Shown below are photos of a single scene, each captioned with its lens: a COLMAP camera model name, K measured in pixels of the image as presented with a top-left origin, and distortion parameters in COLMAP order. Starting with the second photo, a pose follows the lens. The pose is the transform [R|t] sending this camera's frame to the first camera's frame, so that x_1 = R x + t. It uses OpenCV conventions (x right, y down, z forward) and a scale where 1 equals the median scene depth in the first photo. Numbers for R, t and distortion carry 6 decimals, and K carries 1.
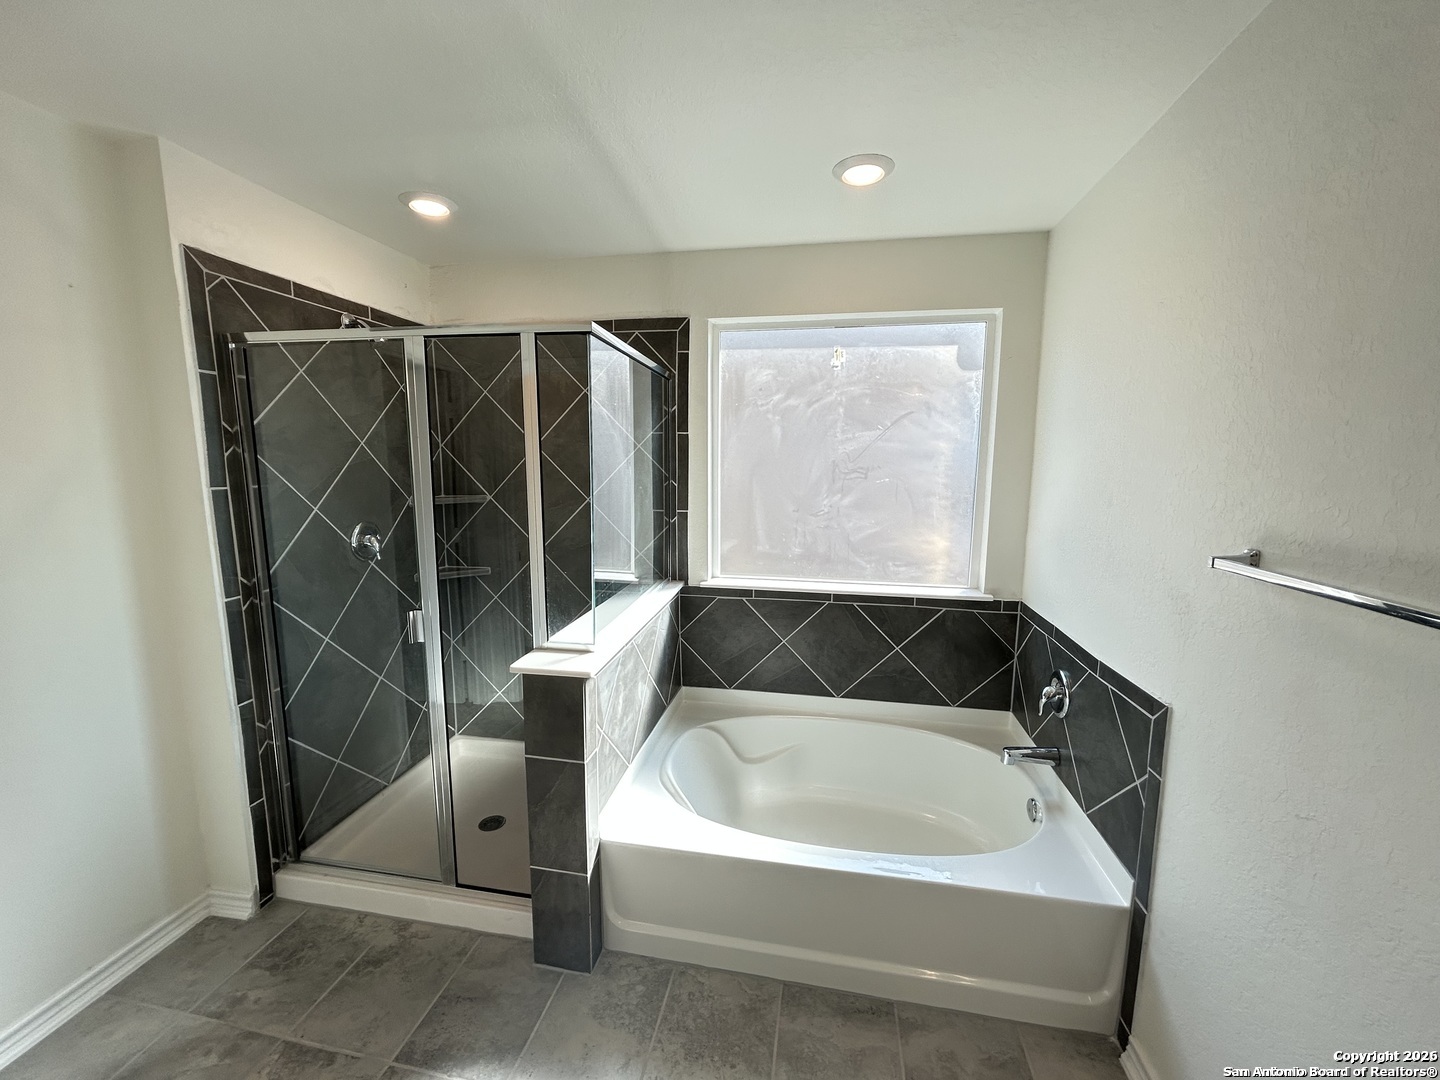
lens RADIAL K [[576.8, 0, 723.5], [0, 576.8, 538.9], [0, 0, 1]] dist [-0.001489, 0.000718]
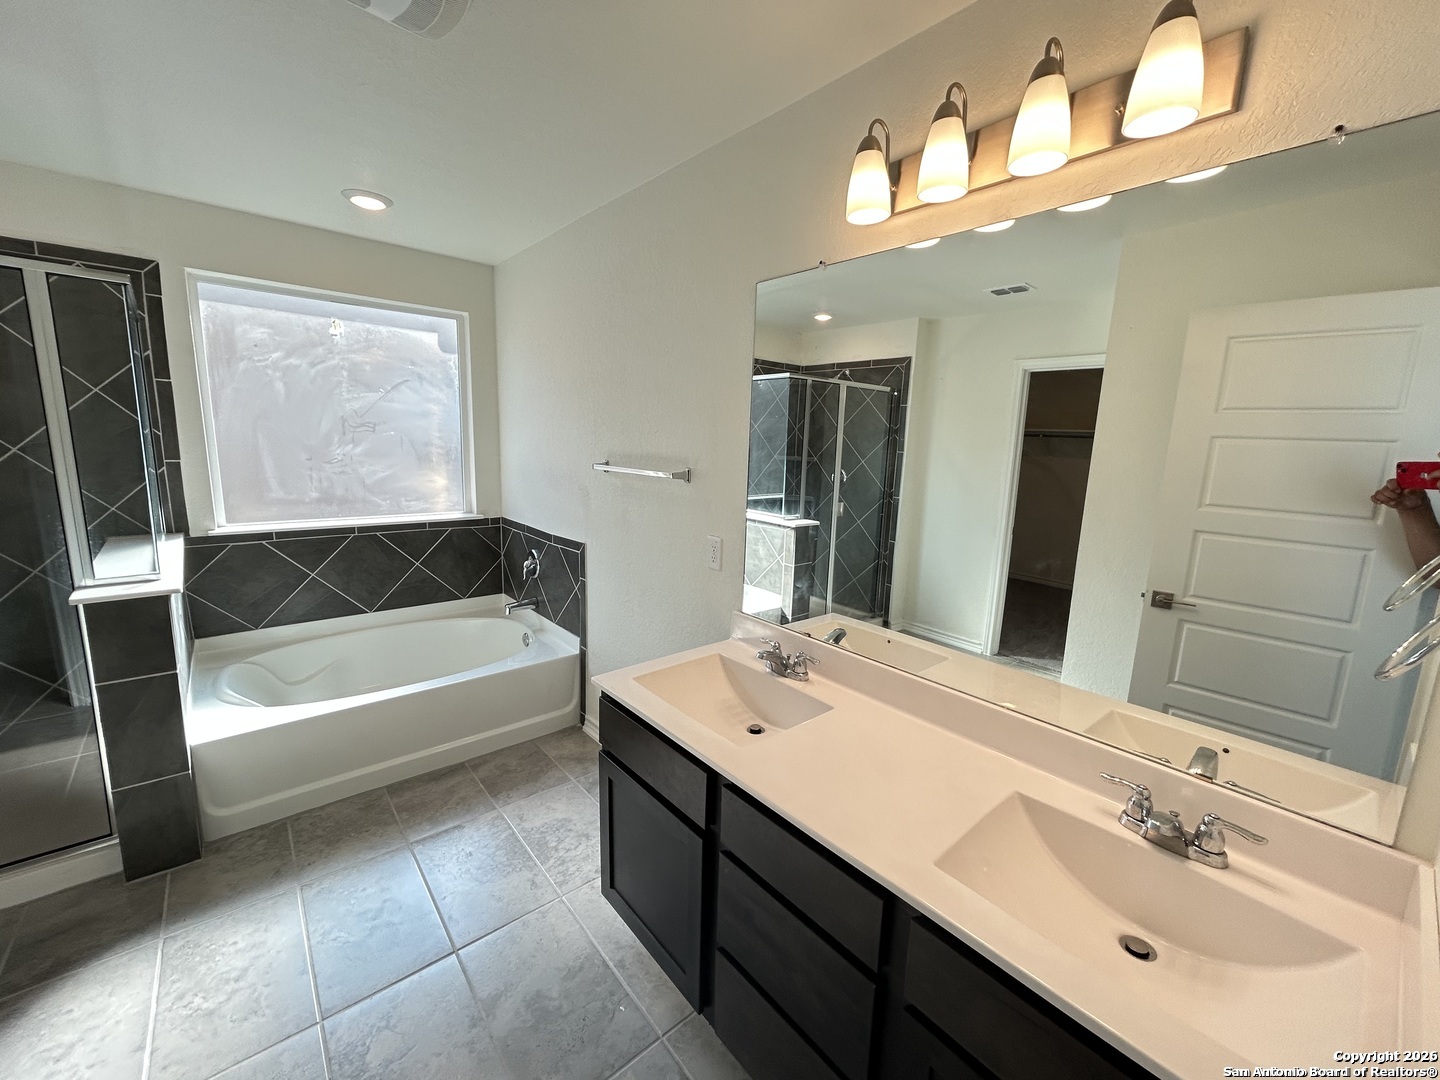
lens RADIAL K [[576.8, 0, 712.0], [0, 576.8, 536.6], [0, 0, 1]] dist [-0.001489, 0.000718]
pose [[0.636732, -0.116129, 0.762290, -0.261142], [0.079107, 0.993216, 0.085233, 0.071282], [-0.767017, 0.006032, 0.641599, -0.346289]]
